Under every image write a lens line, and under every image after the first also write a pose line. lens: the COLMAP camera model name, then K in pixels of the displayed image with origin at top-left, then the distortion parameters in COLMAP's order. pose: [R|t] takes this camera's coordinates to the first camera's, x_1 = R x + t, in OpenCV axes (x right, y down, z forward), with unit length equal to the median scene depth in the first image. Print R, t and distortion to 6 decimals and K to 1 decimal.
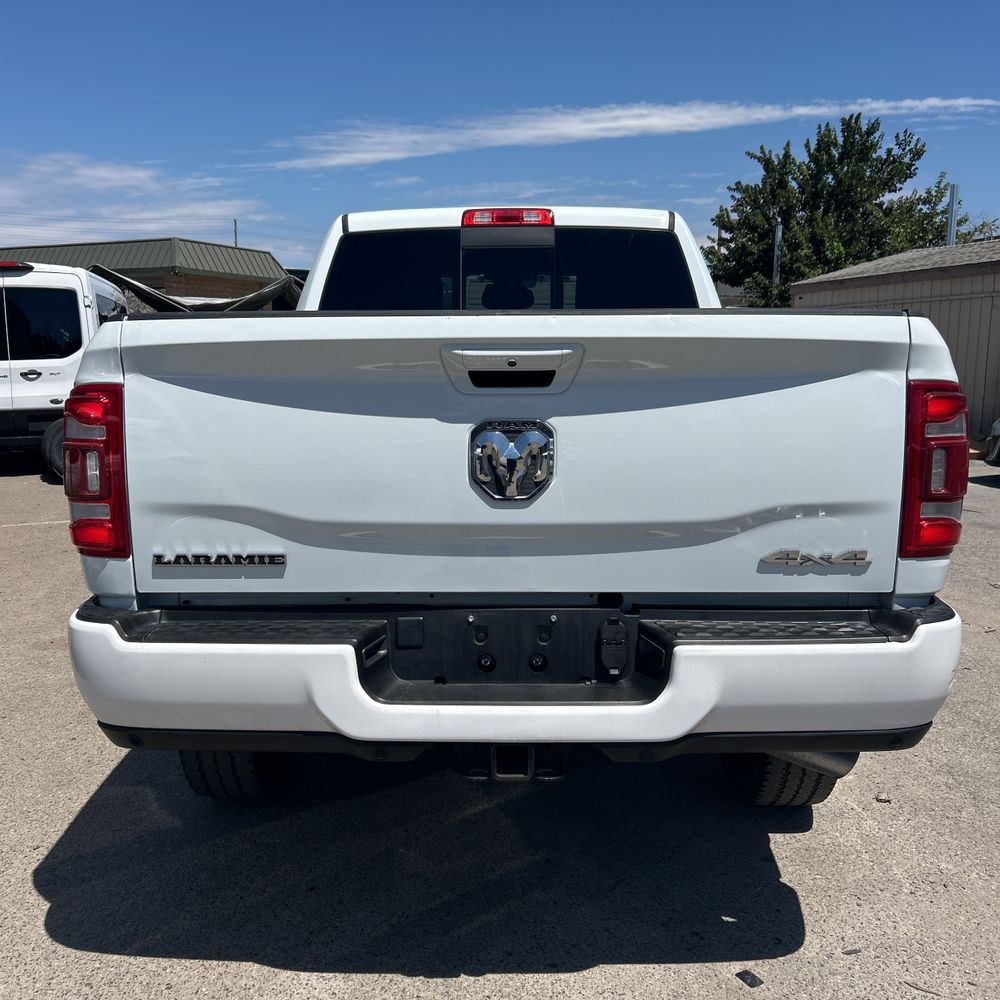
lens RADIAL K [[1013.3, 0, 490.3], [0, 1013.3, 504.3], [0, 0, 1]] dist [0.020245, 0.000000]
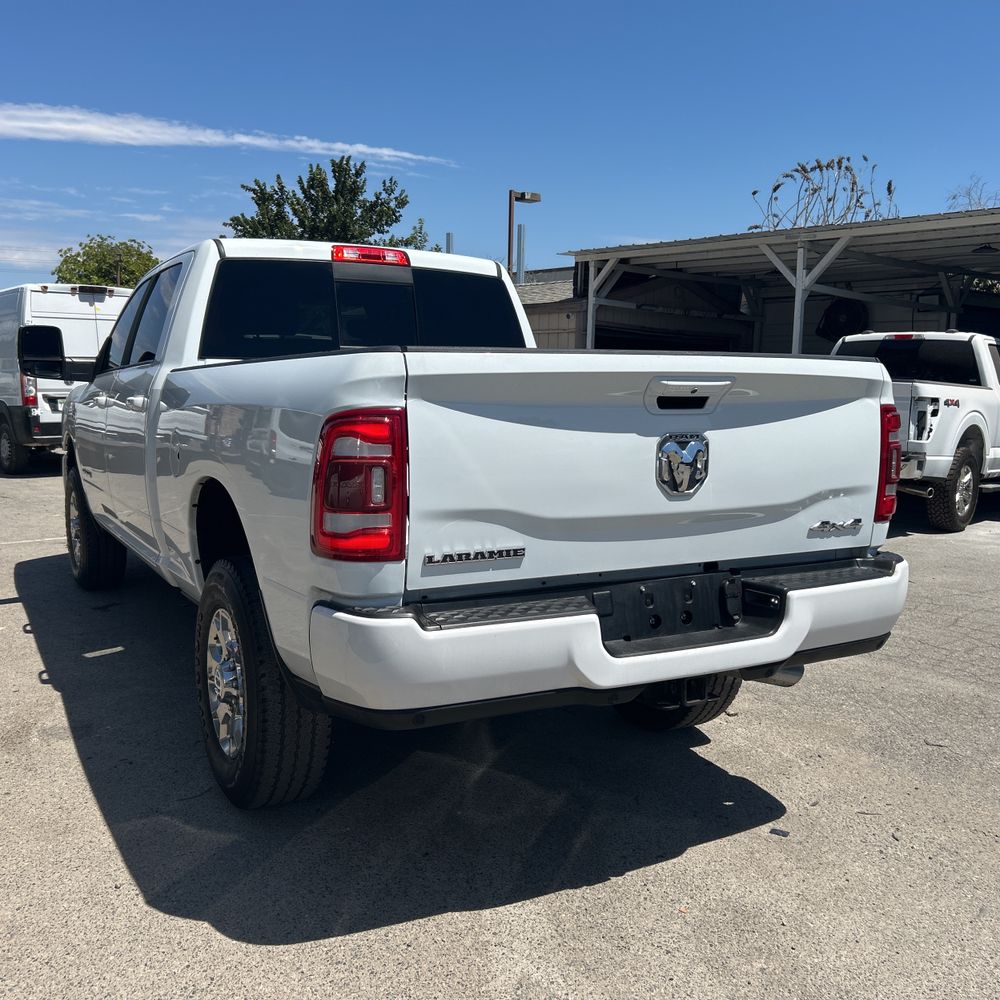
lens RADIAL K [[1013.3, 0, 491.1], [0, 1013.3, 512.9], [0, 0, 1]] dist [0.020245, 0.000000]
pose [[0.866987, -0.050422, 0.495773, -0.810990], [0.056904, 0.998378, 0.002027, 0.003258], [-0.495071, 0.026454, 0.868450, -0.027707]]
